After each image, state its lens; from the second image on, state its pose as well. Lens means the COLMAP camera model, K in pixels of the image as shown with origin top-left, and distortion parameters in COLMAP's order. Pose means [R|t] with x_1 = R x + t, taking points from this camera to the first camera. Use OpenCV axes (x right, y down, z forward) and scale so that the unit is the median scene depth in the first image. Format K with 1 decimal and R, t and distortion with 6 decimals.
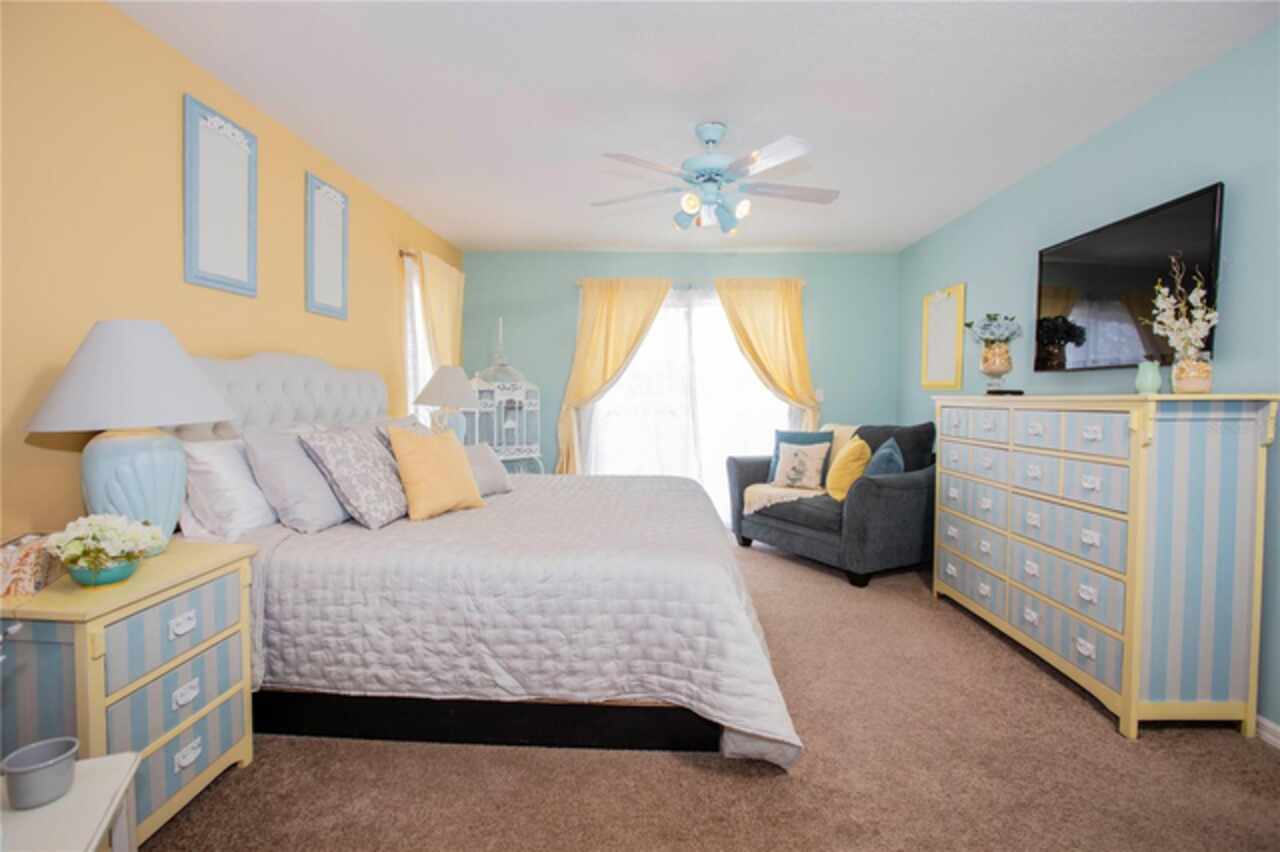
lens RADIAL K [[618.6, 0, 640.0], [0, 618.6, 426.0], [0, 0, 1]] dist [-0.067982, 0.026257]
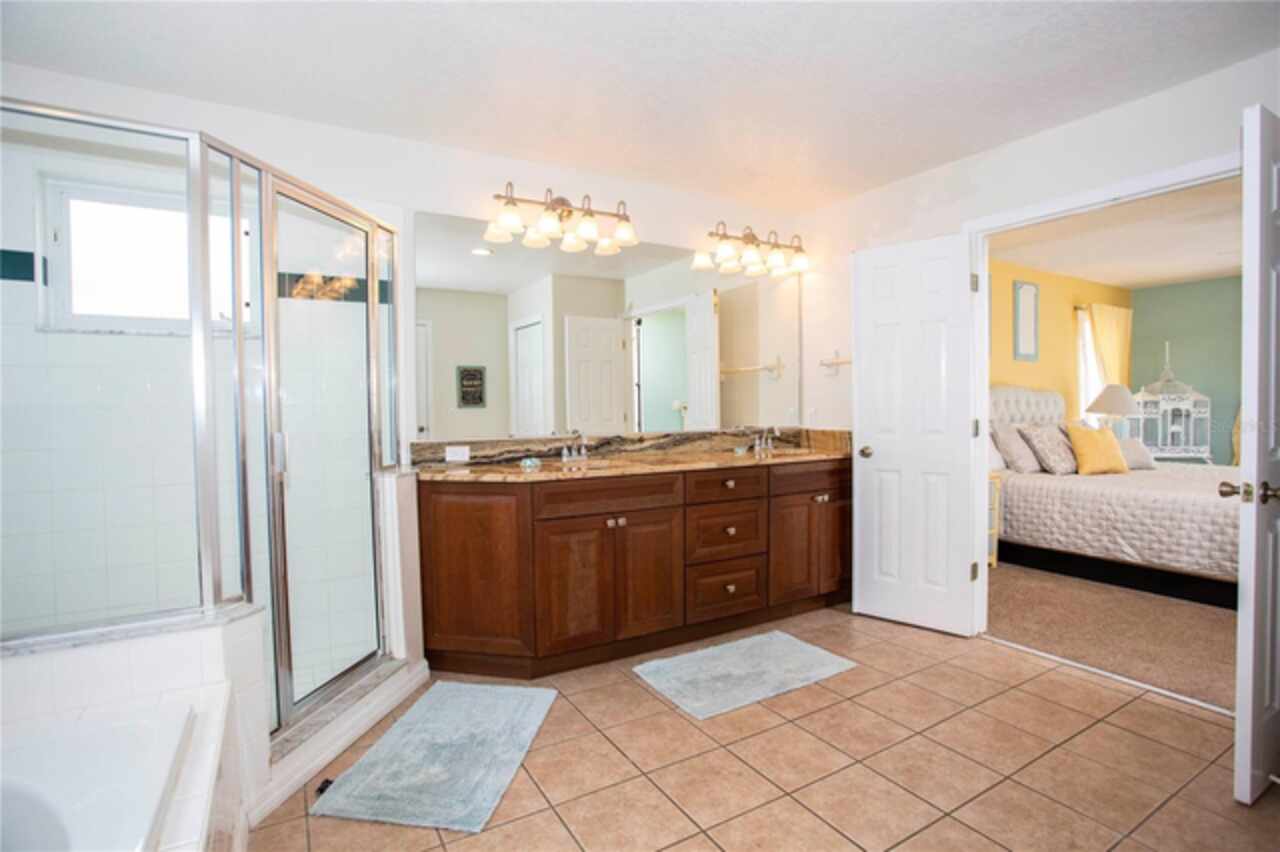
lens RADIAL K [[618.6, 0, 640.0], [0, 618.6, 426.0], [0, 0, 1]] dist [-0.067982, 0.026257]
pose [[0.539982, 0.008408, -0.841634, 0.541998], [-0.023692, 0.999706, -0.005213, 0.059686], [0.841343, 0.022755, 0.540023, -1.368757]]
